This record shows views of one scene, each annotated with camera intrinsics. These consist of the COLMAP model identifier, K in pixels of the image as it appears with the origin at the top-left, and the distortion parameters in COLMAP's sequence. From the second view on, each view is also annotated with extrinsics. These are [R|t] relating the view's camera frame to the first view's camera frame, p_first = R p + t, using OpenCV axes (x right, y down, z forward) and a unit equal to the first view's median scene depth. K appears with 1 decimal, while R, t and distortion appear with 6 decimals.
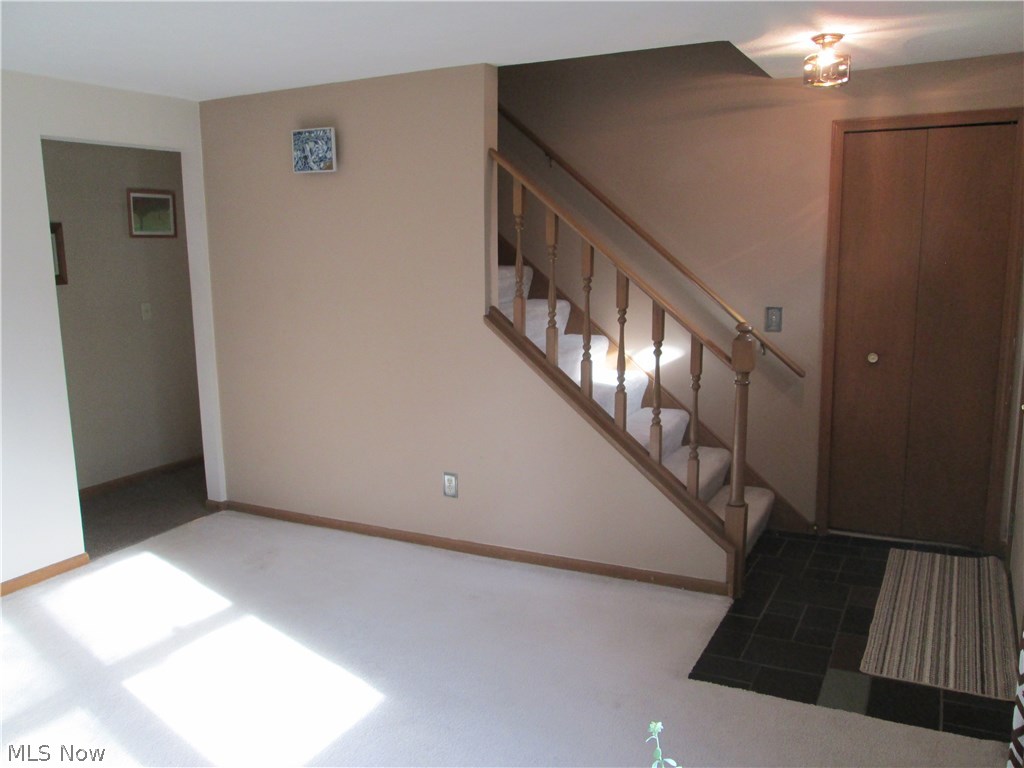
lens RADIAL K [[849.1, 0, 510.0], [0, 849.1, 383.5], [0, 0, 1]] dist [-0.051137, 0.028321]
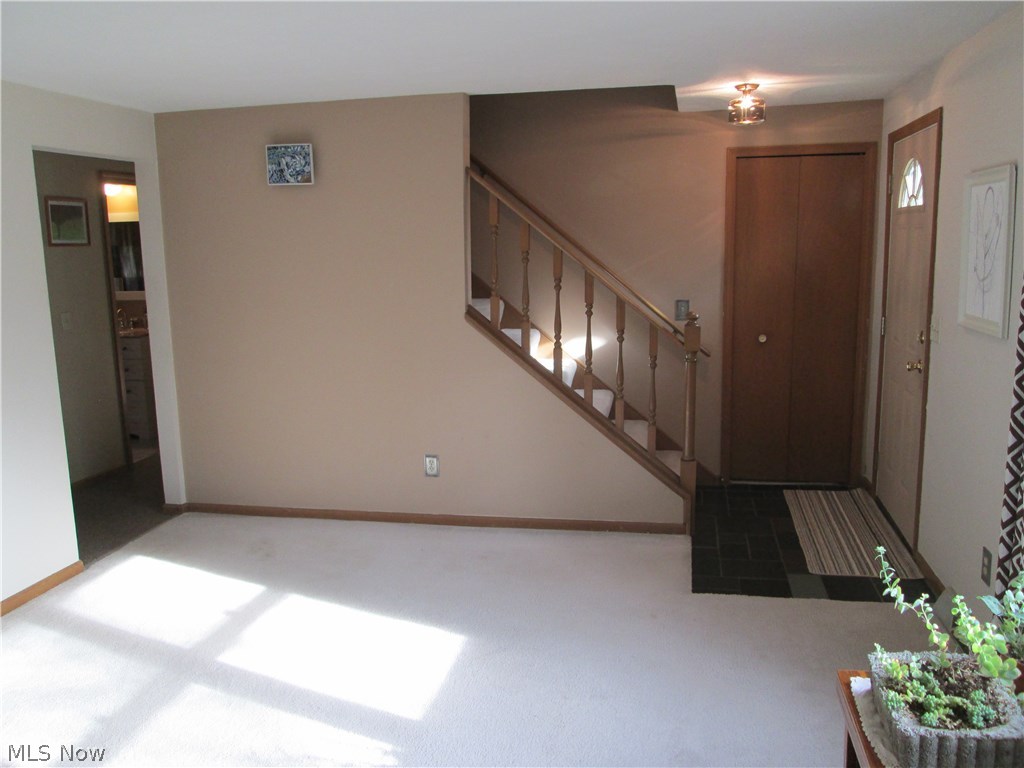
lens RADIAL K [[849.1, 0, 515.1], [0, 849.1, 386.3], [0, 0, 1]] dist [-0.051137, 0.028321]
pose [[0.962920, -0.050923, 0.264936, -0.261380], [0.050571, 0.998687, 0.008154, 0.011520], [-0.265003, 0.005547, 0.964232, -0.110382]]
